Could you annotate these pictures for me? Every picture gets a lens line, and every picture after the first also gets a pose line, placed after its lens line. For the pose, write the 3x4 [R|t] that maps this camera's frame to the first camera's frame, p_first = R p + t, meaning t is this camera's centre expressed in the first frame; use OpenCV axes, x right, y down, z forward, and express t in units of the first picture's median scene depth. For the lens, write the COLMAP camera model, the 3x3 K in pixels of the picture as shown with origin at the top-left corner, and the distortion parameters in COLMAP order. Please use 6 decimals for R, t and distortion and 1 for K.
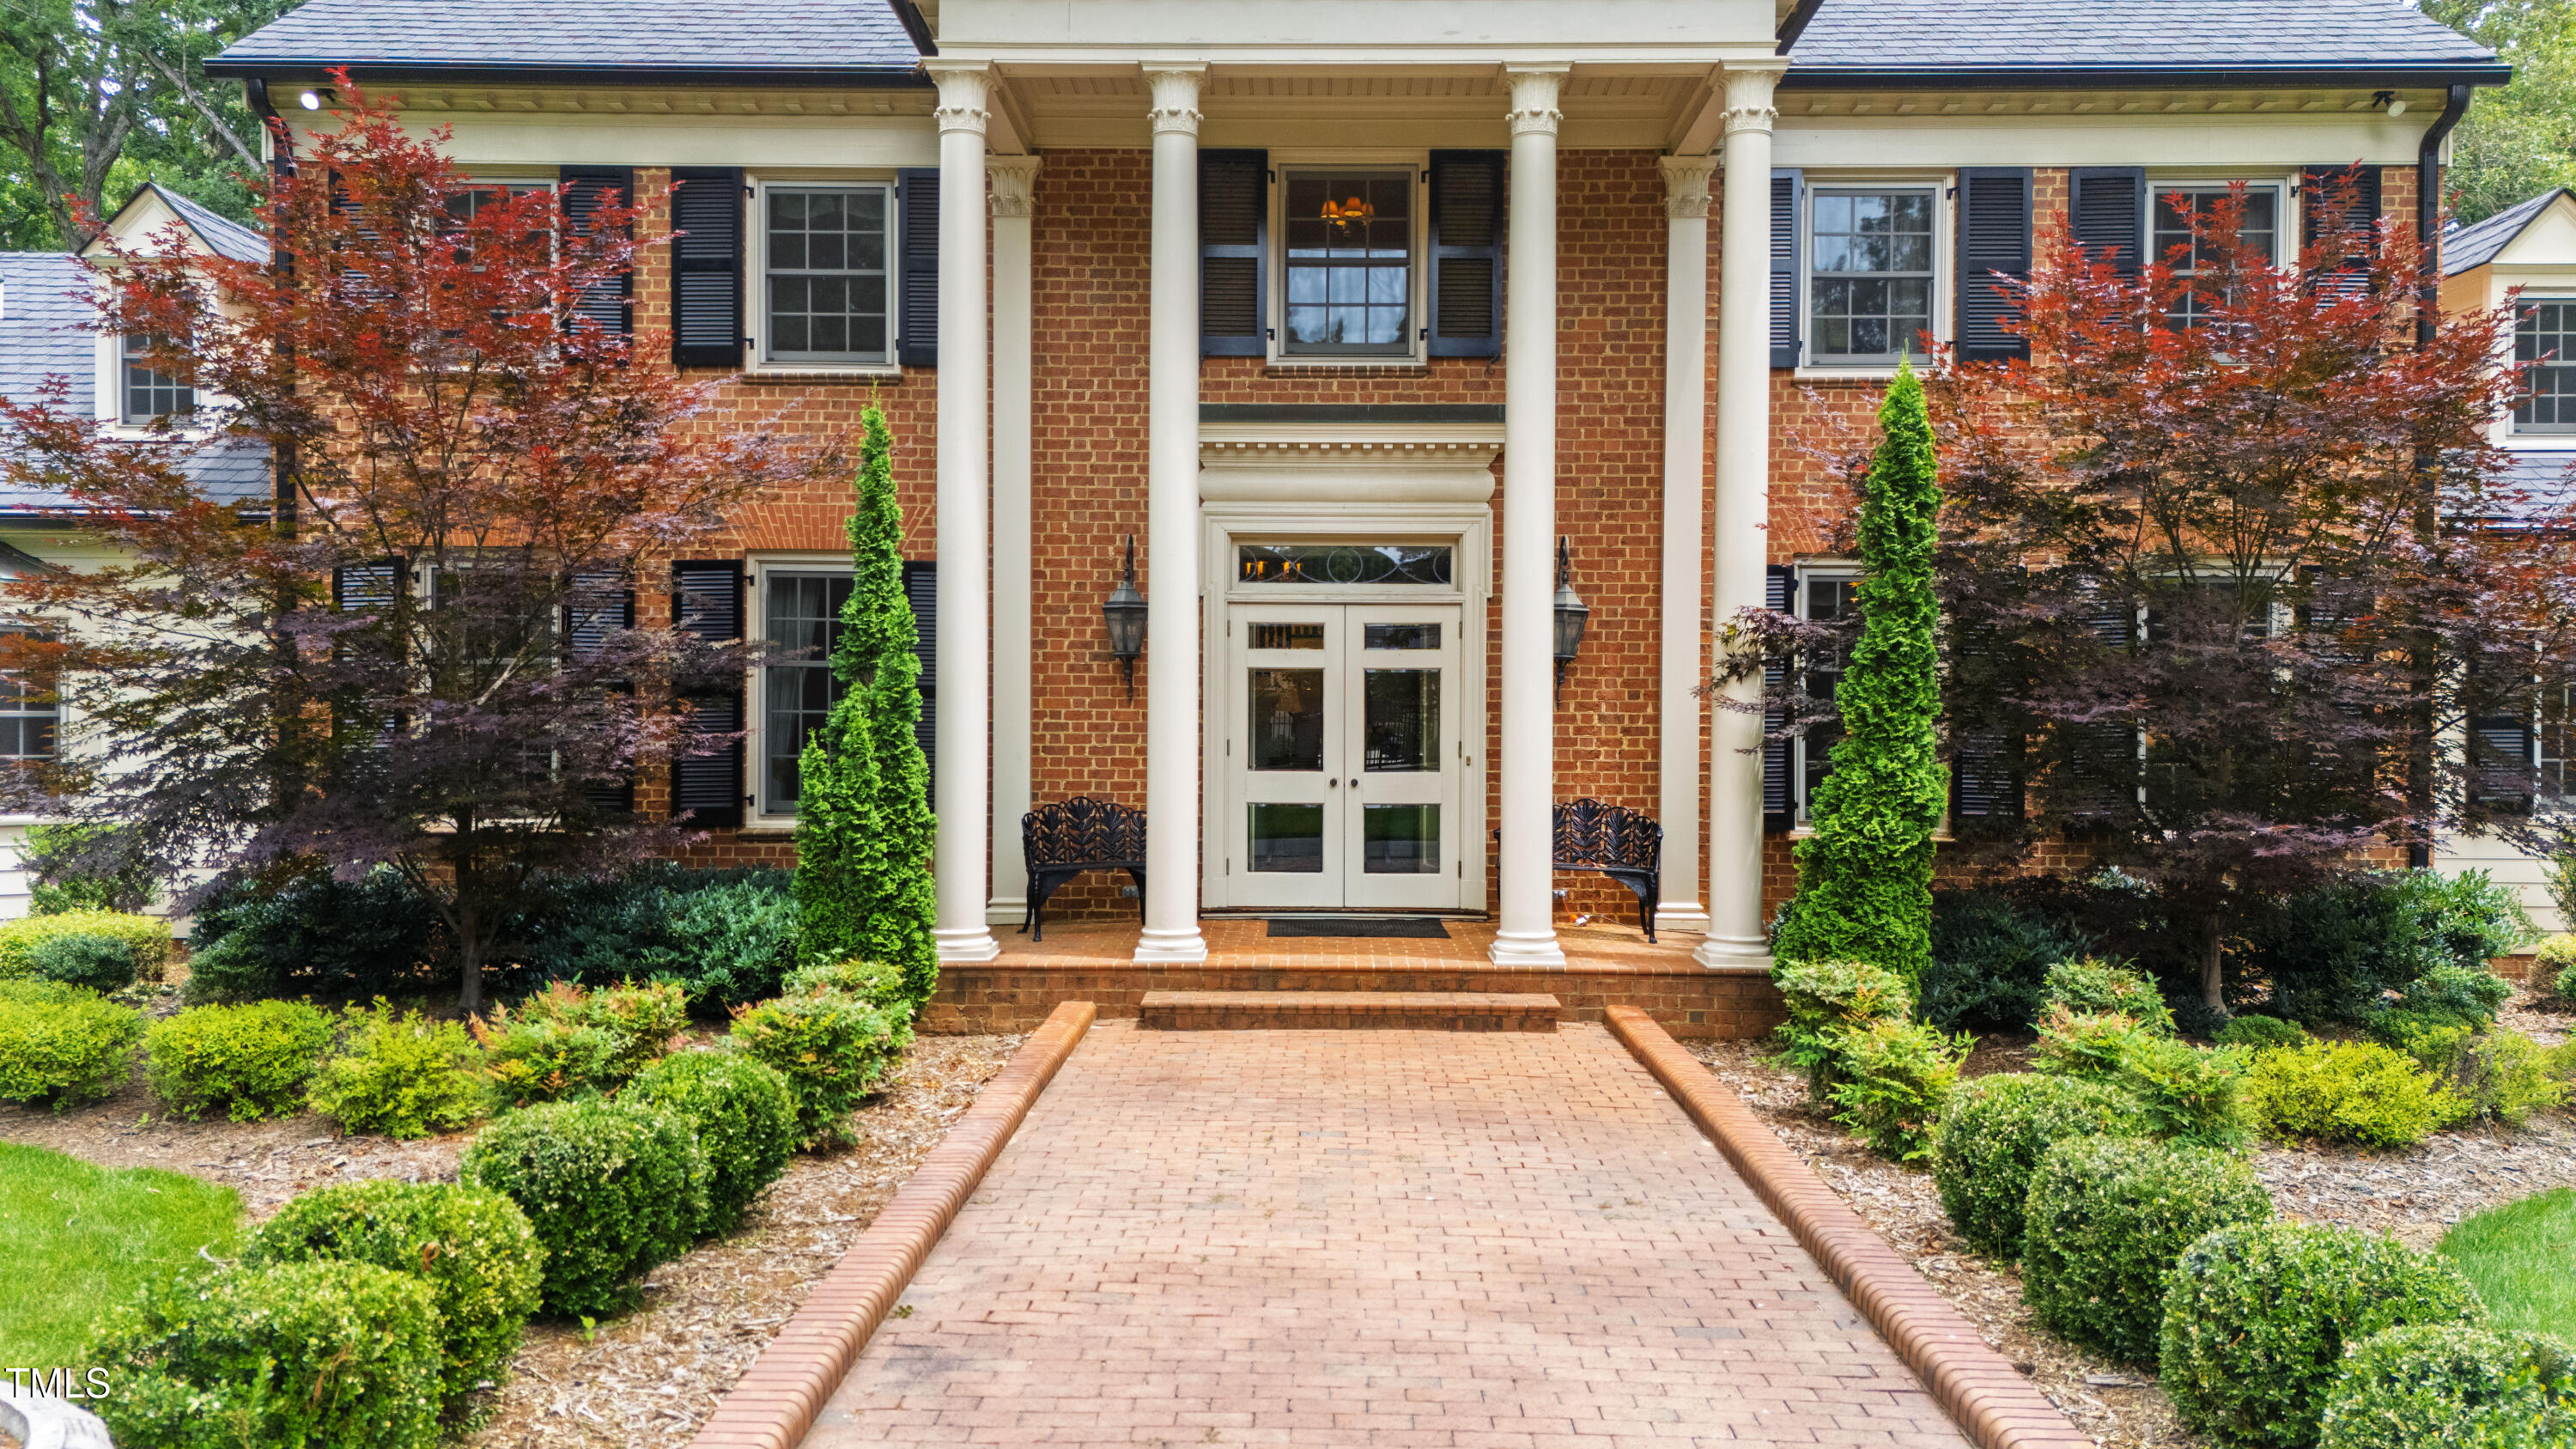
lens RADIAL K [[1870.3, 0, 1288.0], [0, 1870.3, 724.5], [0, 0, 1]] dist [0.035031, 0.000033]
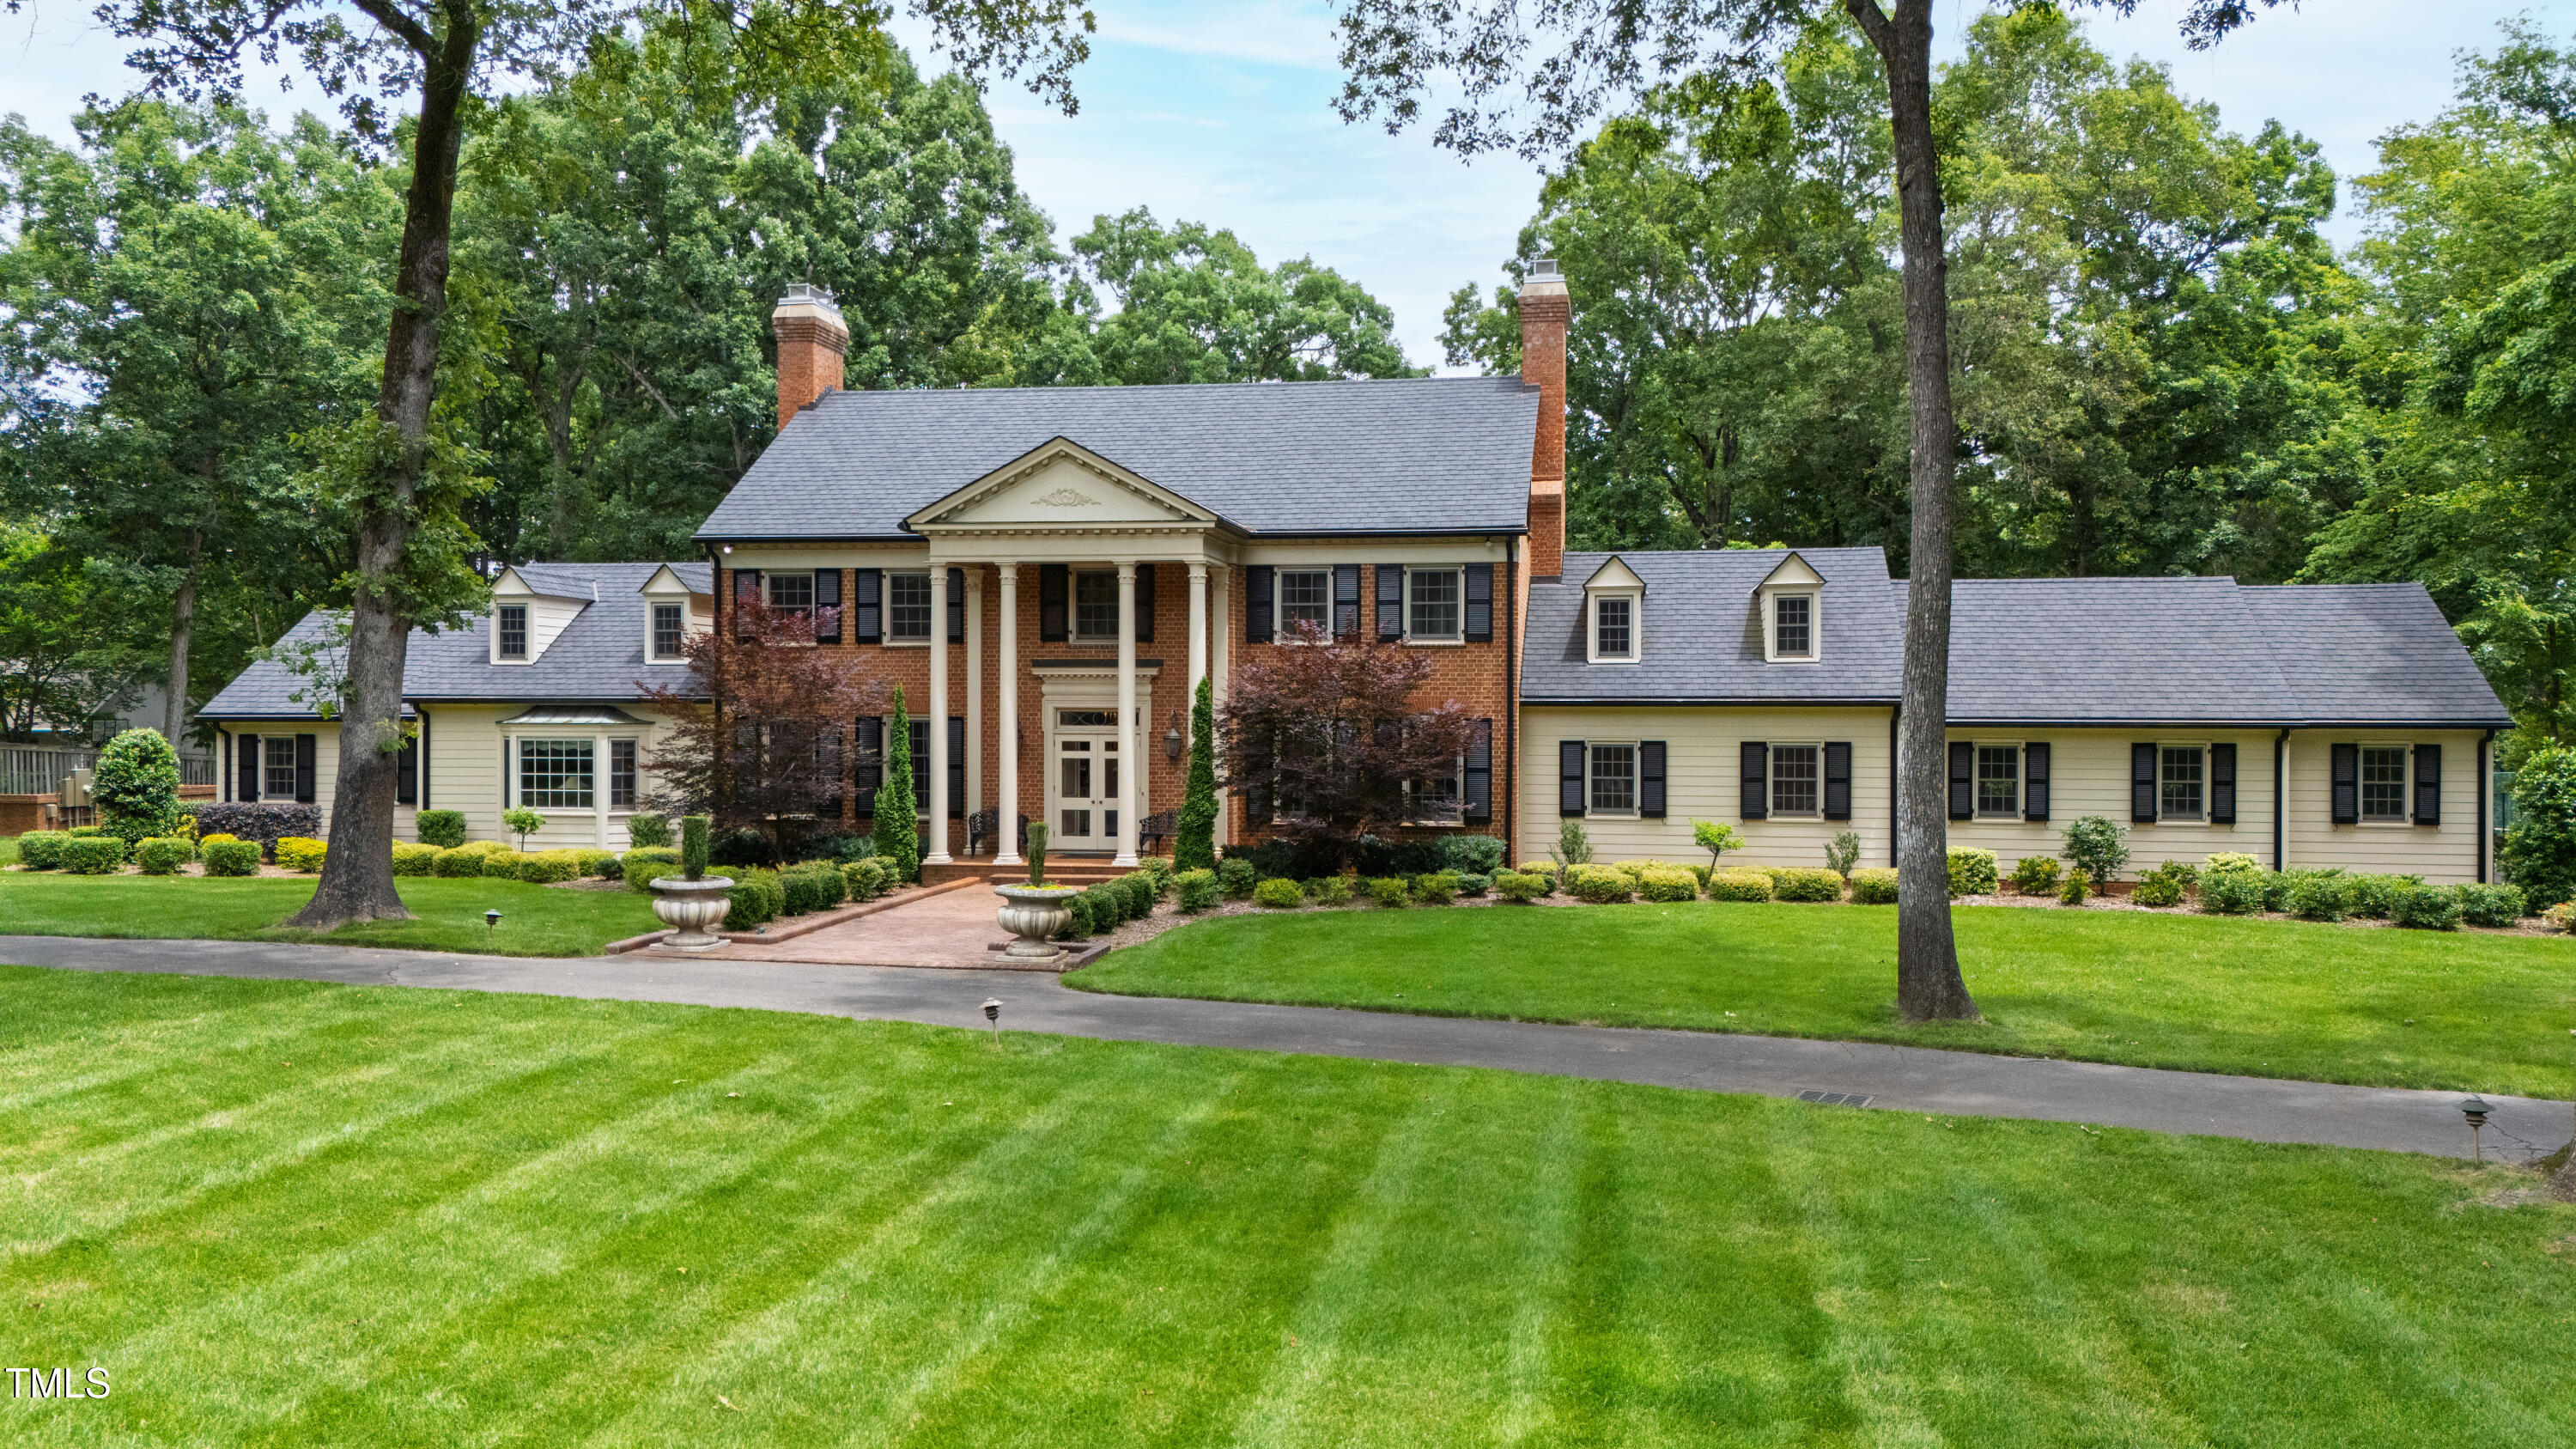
lens RADIAL K [[1882.8, 0, 1343.8], [0, 1882.8, 684.8], [0, 0, 1]] dist [0.095621, -0.118632]
pose [[0.990957, -0.005861, -0.134050, 0.772474], [0.003907, 0.999882, -0.014832, -0.097171], [0.134122, 0.014175, 0.990863, -1.685765]]
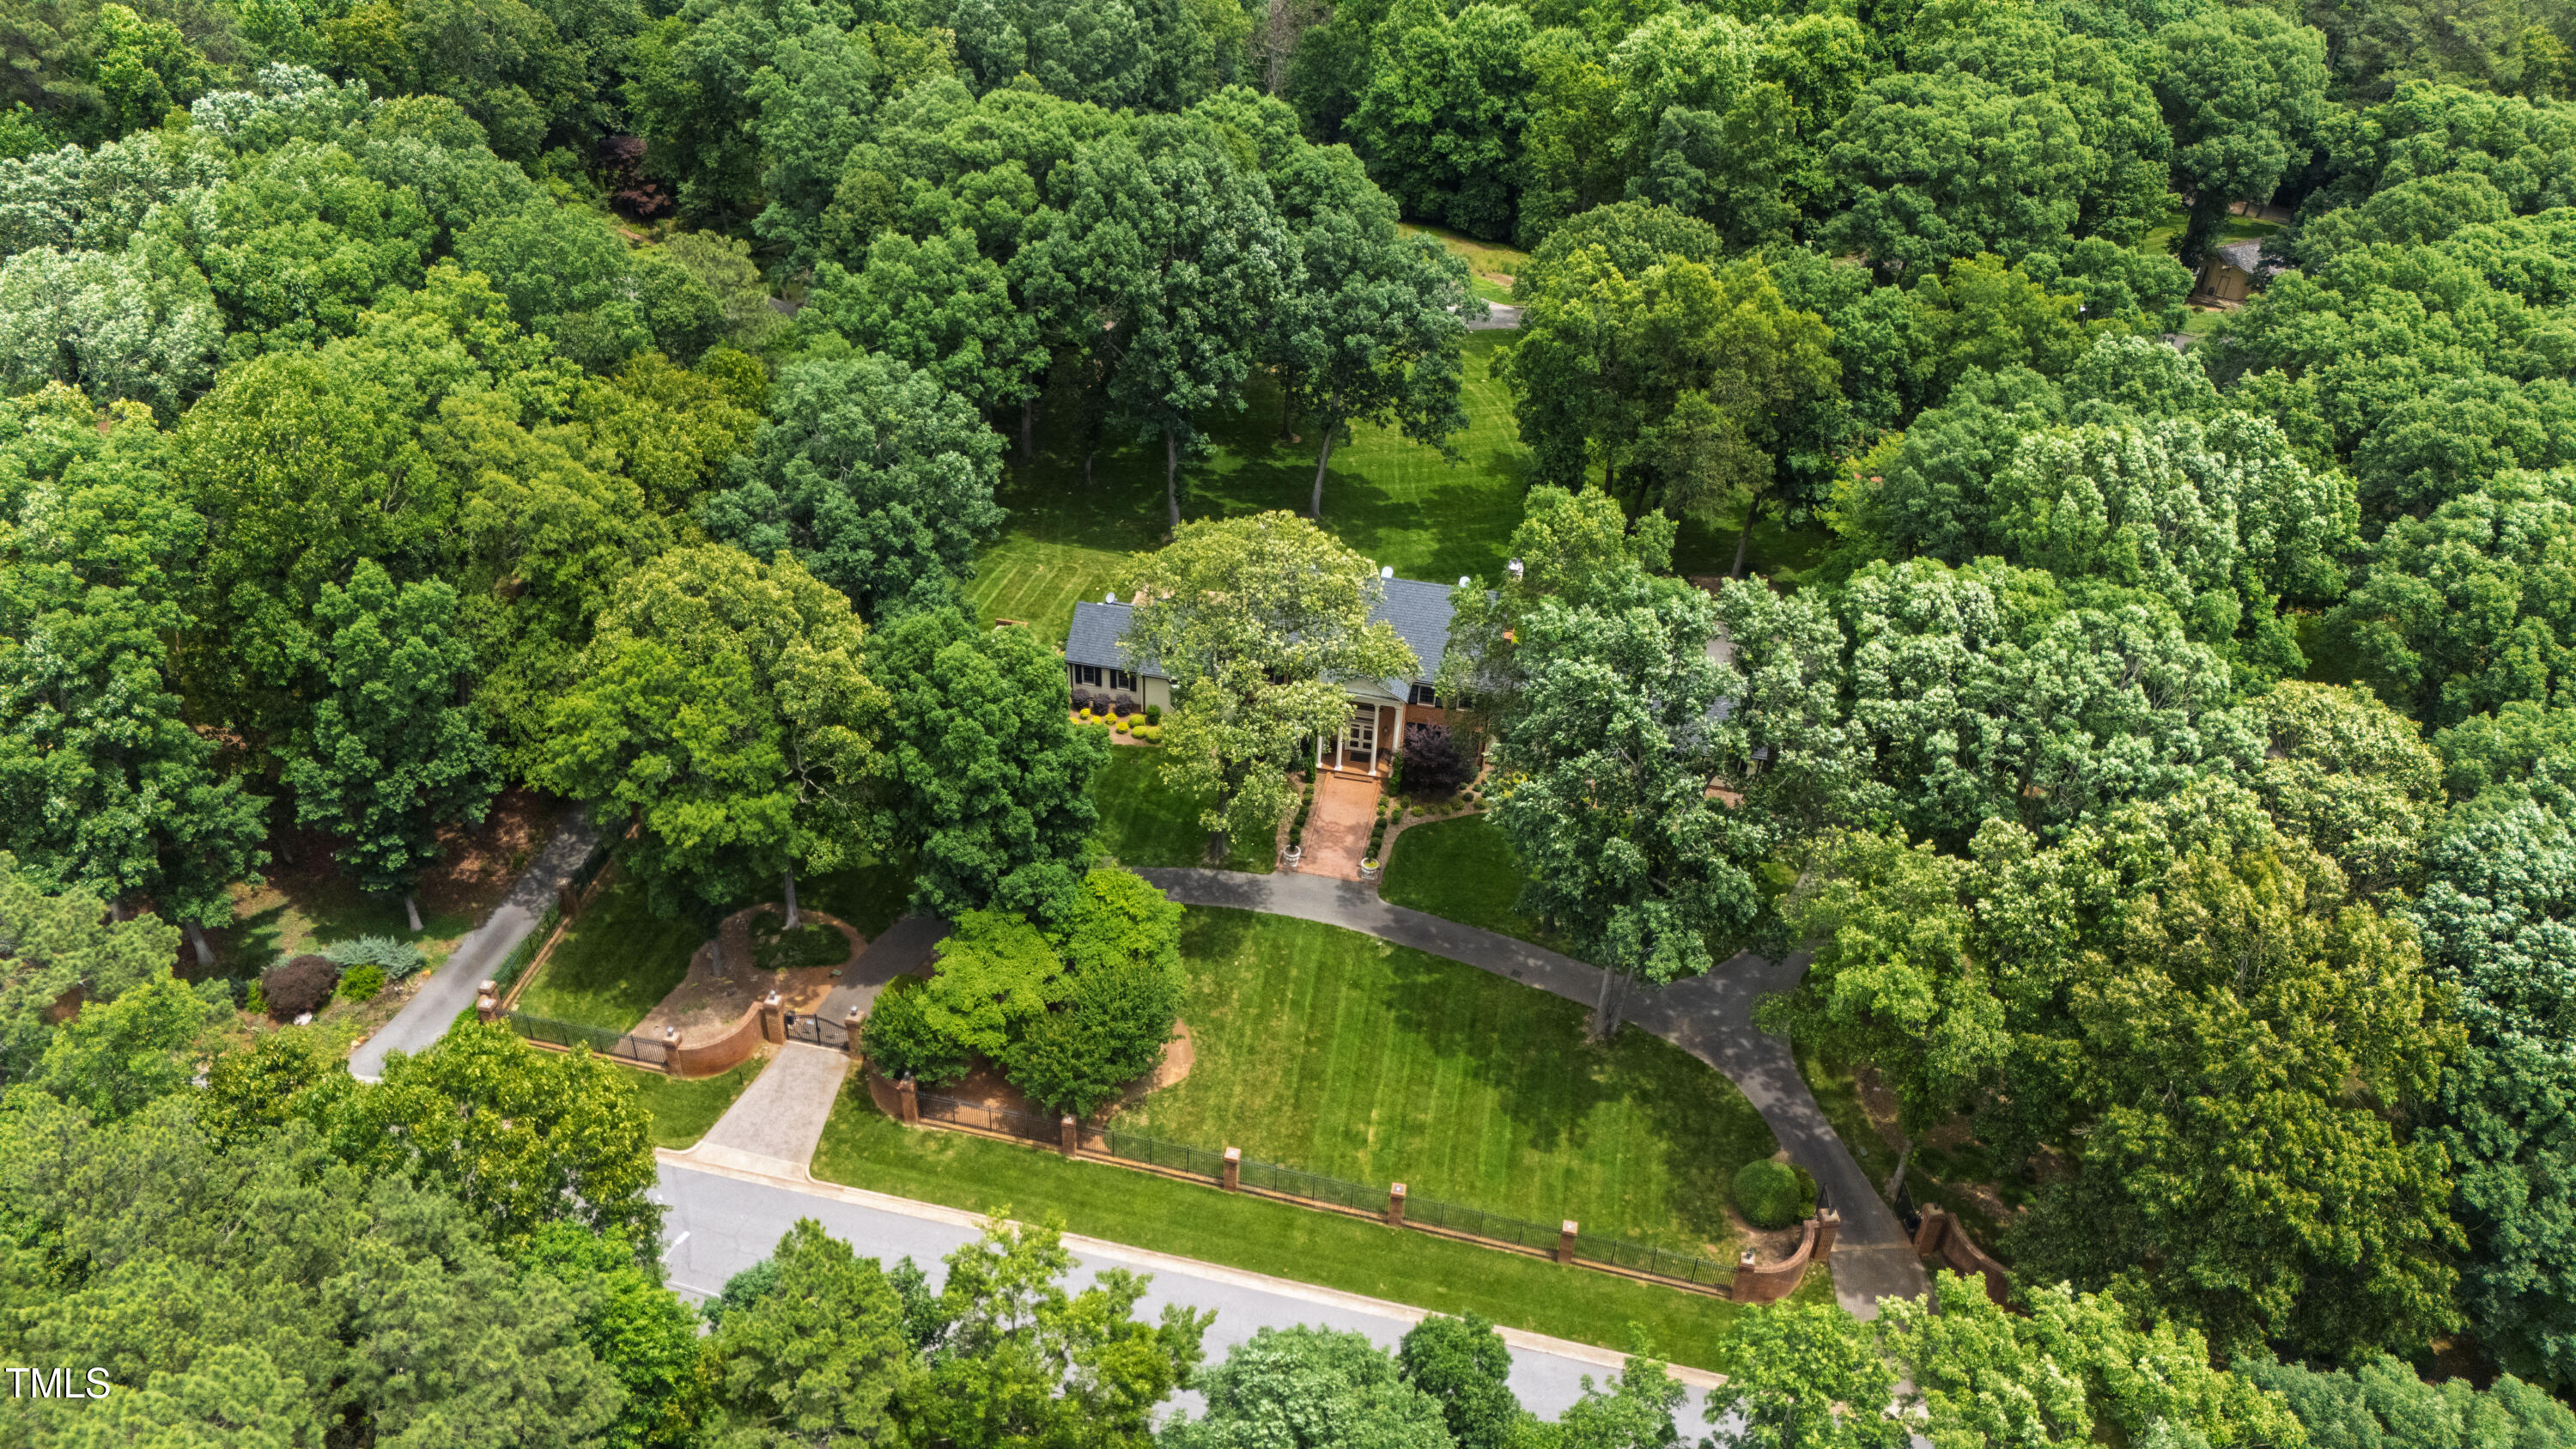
lens RADIAL K [[1803.0, 0, 1331.4], [0, 1803.0, 714.0], [0, 0, 1]] dist [0.088183, 0.000134]
pose [[0.986313, 0.126550, -0.105695, 0.818756], [-0.042201, 0.813434, 0.580124, -5.288111], [0.159391, -0.567724, 0.807641, -6.164838]]
